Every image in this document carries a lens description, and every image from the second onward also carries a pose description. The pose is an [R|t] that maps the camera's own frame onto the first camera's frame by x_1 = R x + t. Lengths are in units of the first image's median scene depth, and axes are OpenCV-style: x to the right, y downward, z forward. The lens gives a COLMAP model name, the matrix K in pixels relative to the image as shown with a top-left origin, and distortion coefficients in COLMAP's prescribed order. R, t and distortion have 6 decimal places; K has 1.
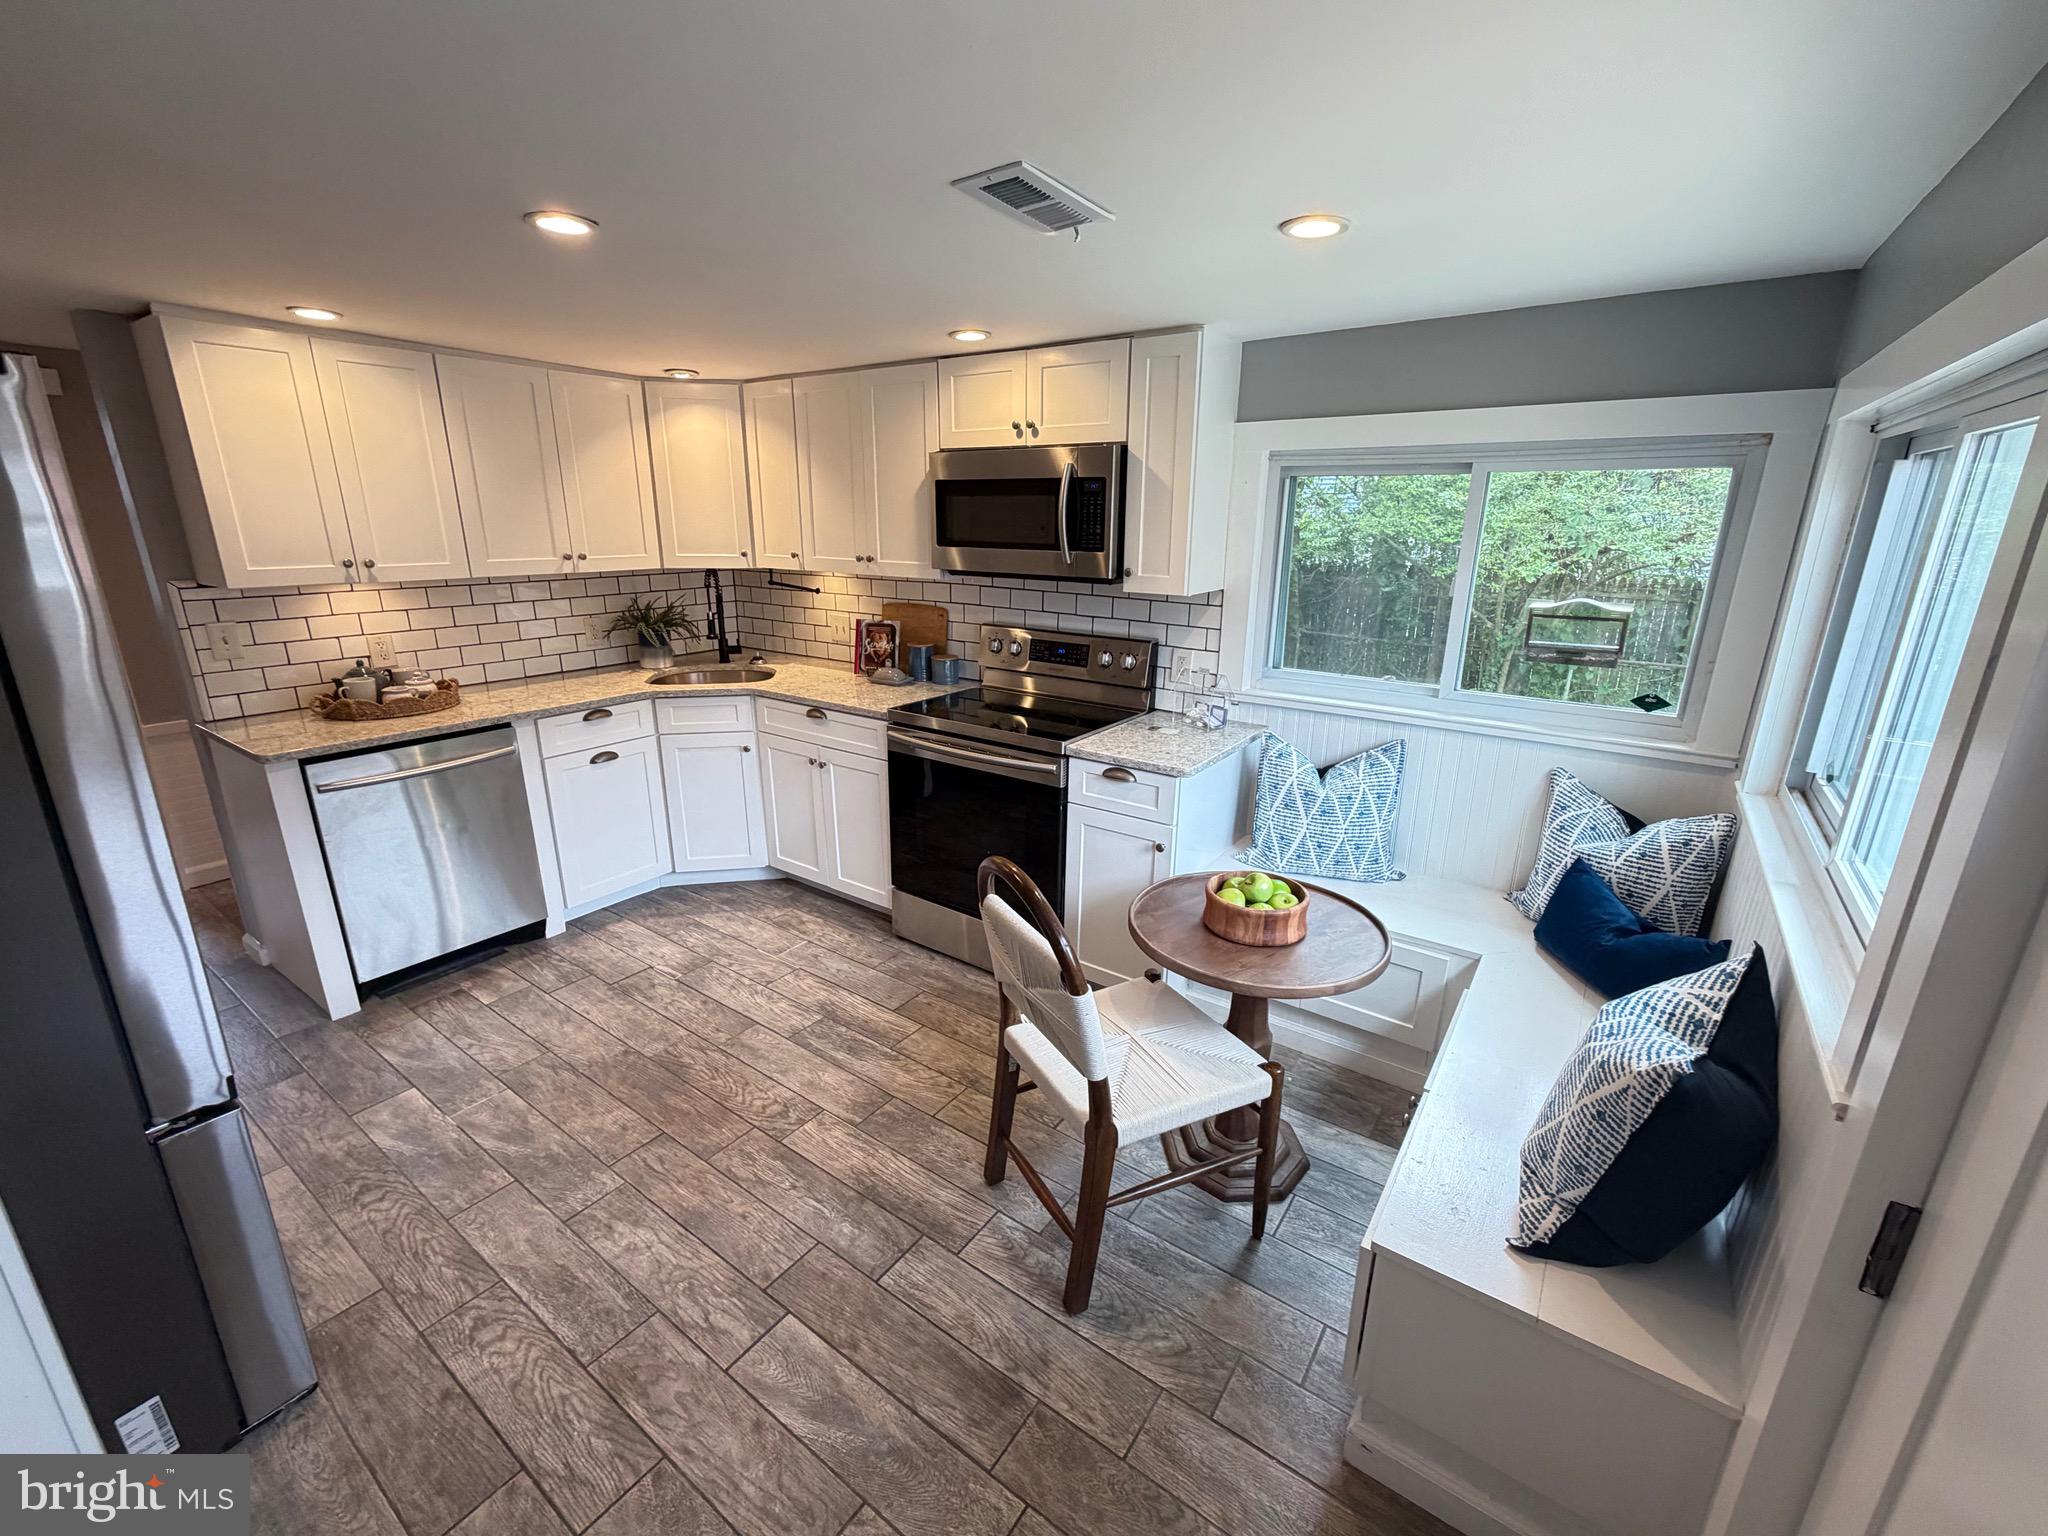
lens RADIAL K [[827.4, 0, 1009.4], [0, 827.4, 758.1], [0, 0, 1]] dist [-0.000581, -0.000798]
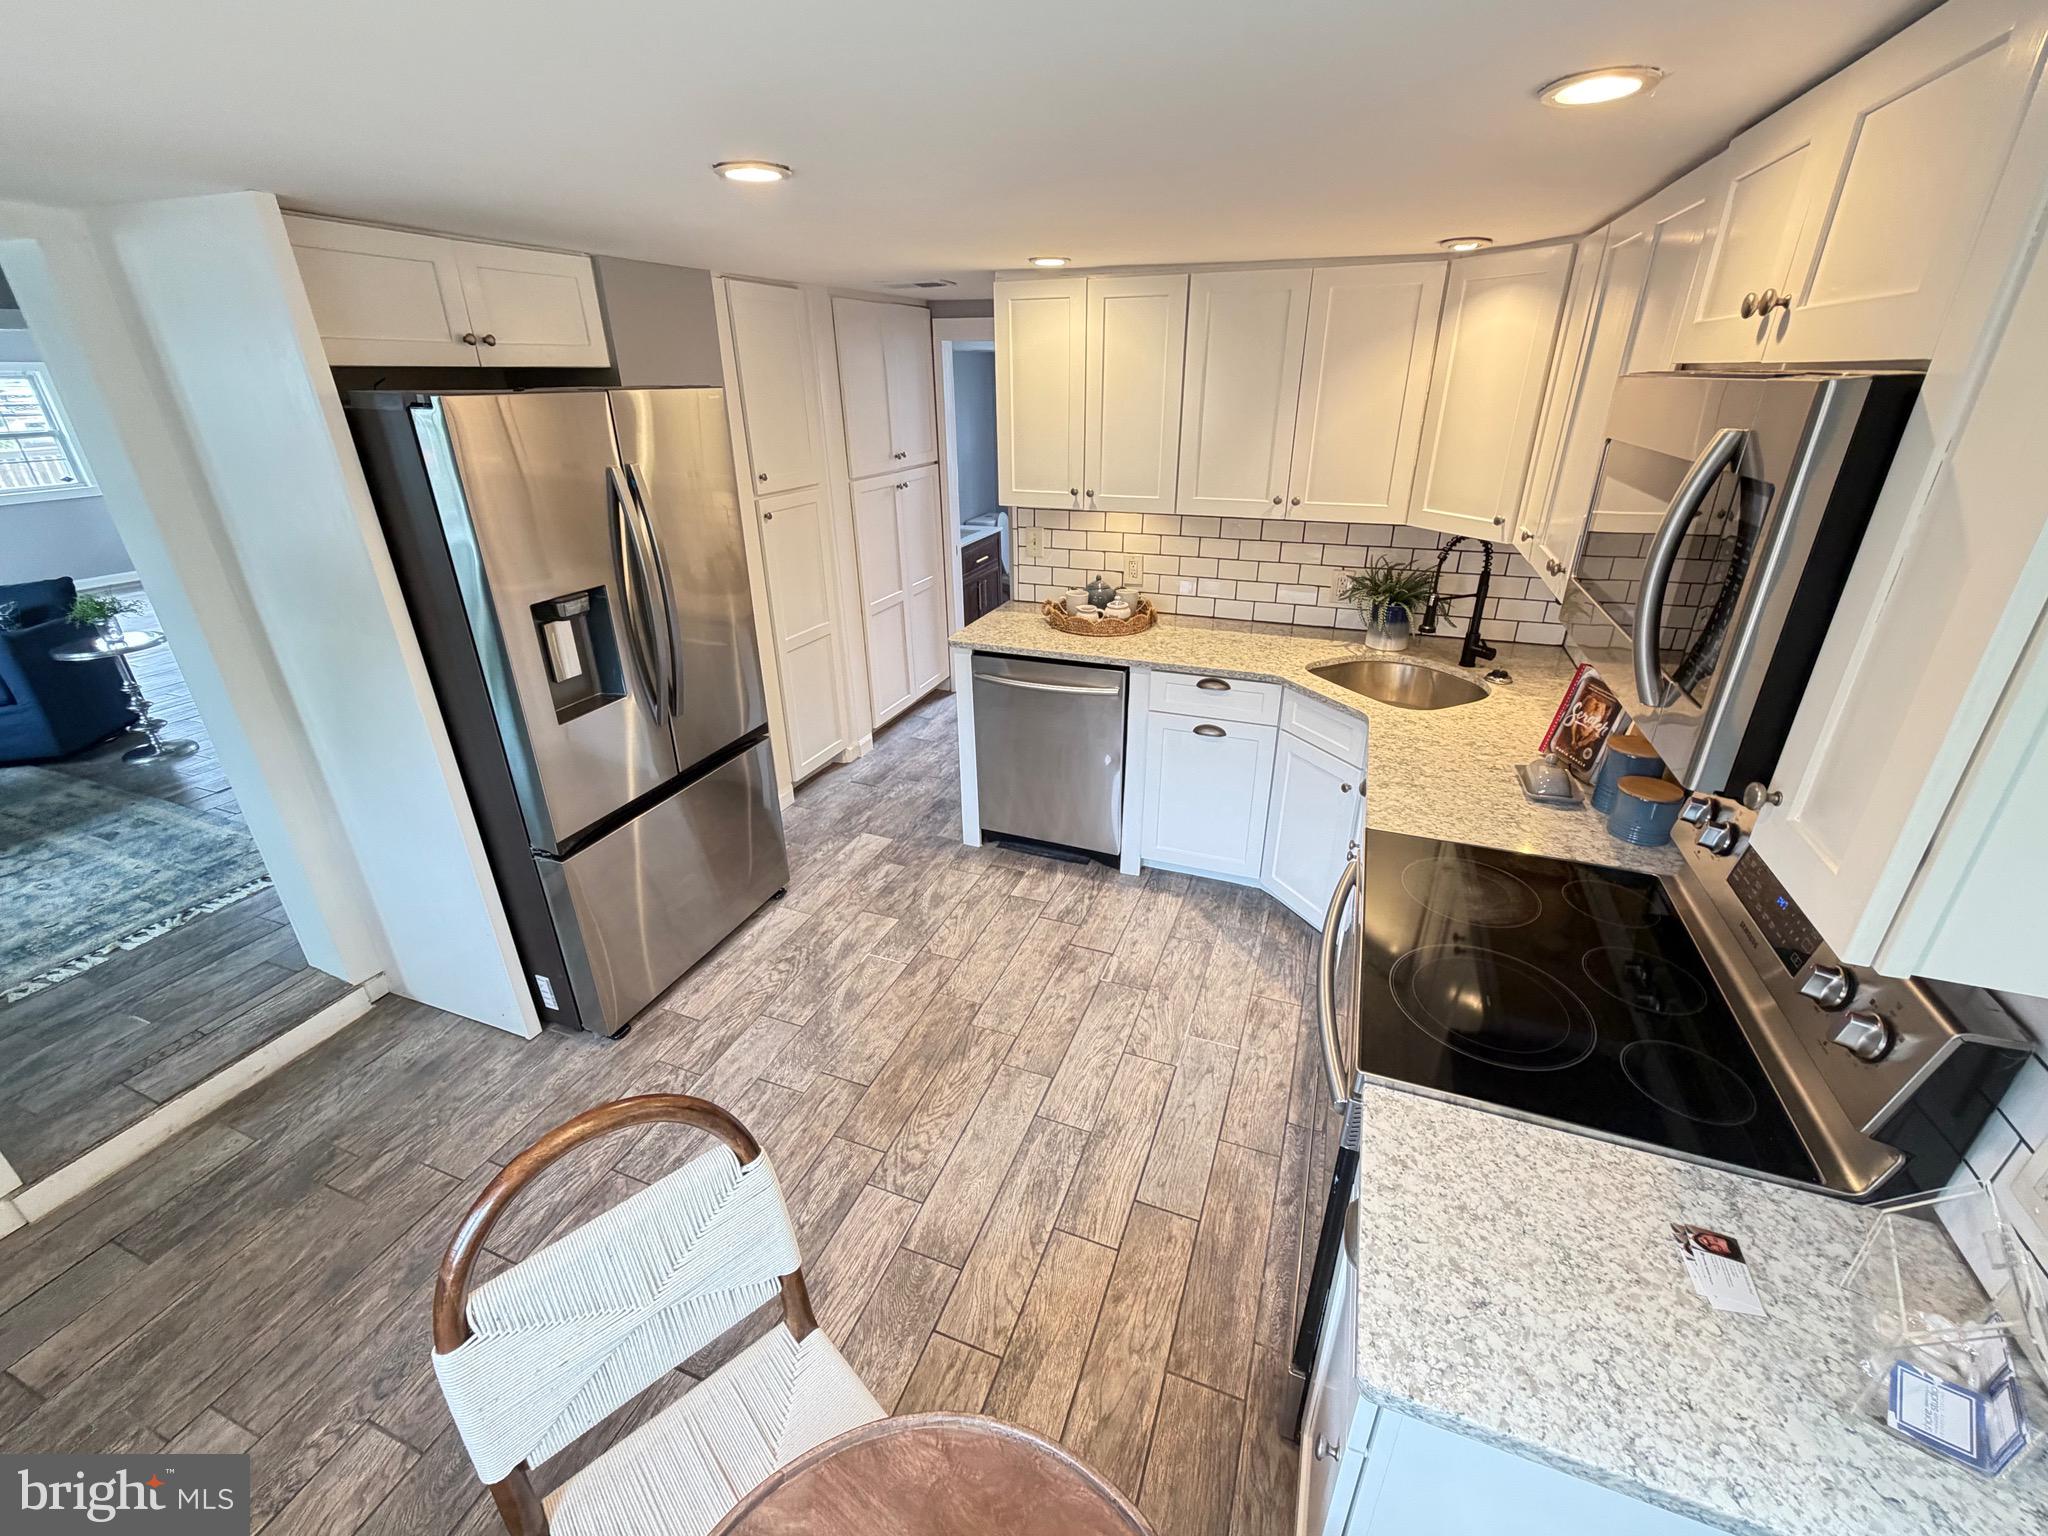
lens RADIAL K [[827.4, 0, 1023.9], [0, 827.4, 775.2], [0, 0, 1]] dist [-0.000581, -0.000798]
pose [[0.272003, 0.404481, -0.873161, 0.269566], [-0.264105, 0.903907, 0.336452, -0.213326], [0.925345, 0.139090, 0.352691, 0.515326]]
